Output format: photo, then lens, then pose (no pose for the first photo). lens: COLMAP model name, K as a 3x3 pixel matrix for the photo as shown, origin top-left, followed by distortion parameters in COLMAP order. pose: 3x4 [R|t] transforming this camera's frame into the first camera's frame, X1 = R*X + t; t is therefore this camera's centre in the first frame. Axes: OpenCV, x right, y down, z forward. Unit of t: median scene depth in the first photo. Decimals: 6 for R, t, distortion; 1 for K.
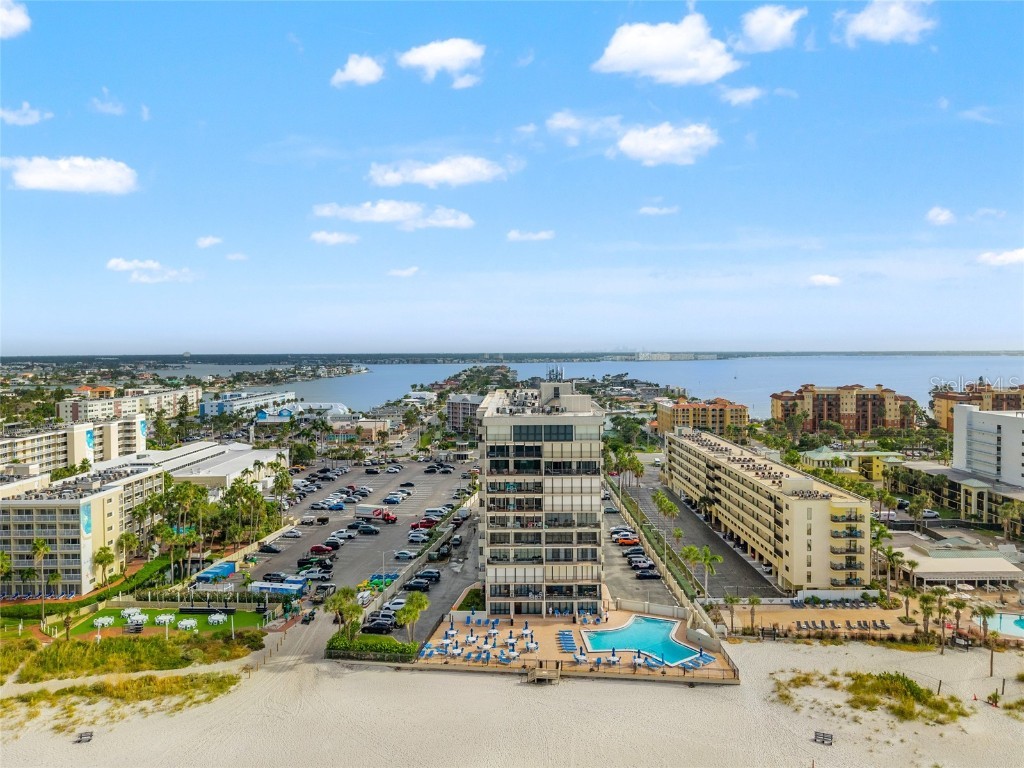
lens RADIAL K [[724.9, 0, 512.0], [0, 724.9, 384.0], [0, 0, 1]] dist [0.000461, 0.000181]
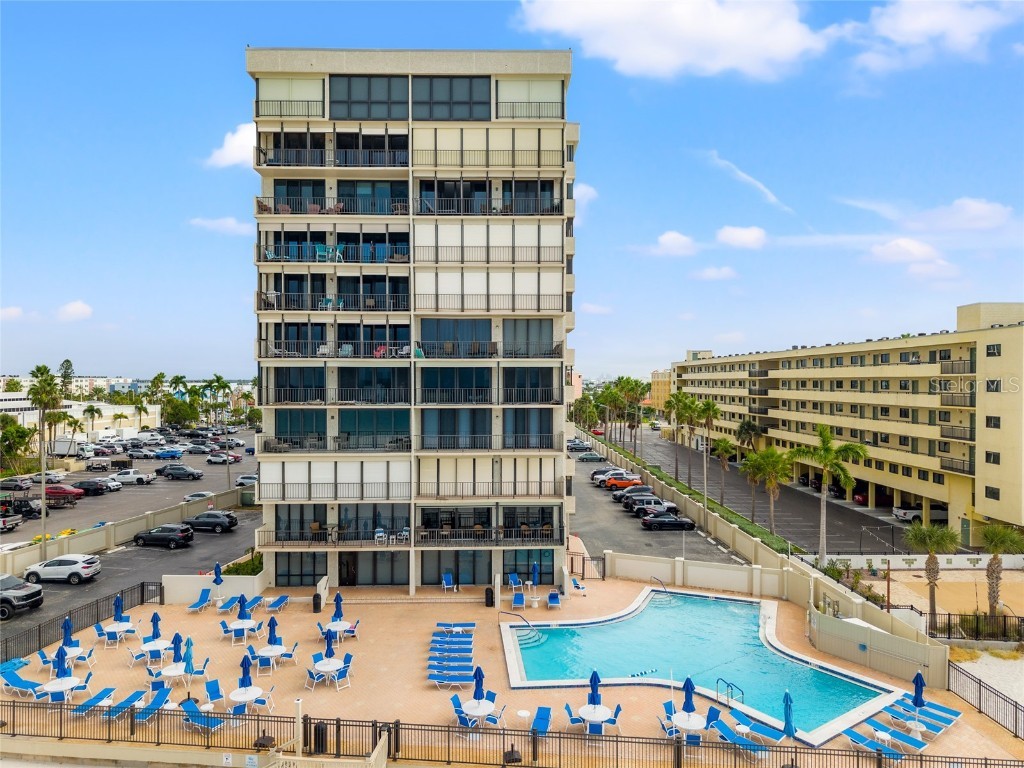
lens RADIAL K [[719.8, 0, 512.0], [0, 719.8, 384.0], [0, 0, 1]] dist [0.004049, 0.000598]
pose [[0.999772, 0.007887, 0.019862, 0.030488], [-0.007141, 0.999277, -0.037339, 0.078817], [-0.020142, 0.037188, 0.999105, 0.215372]]
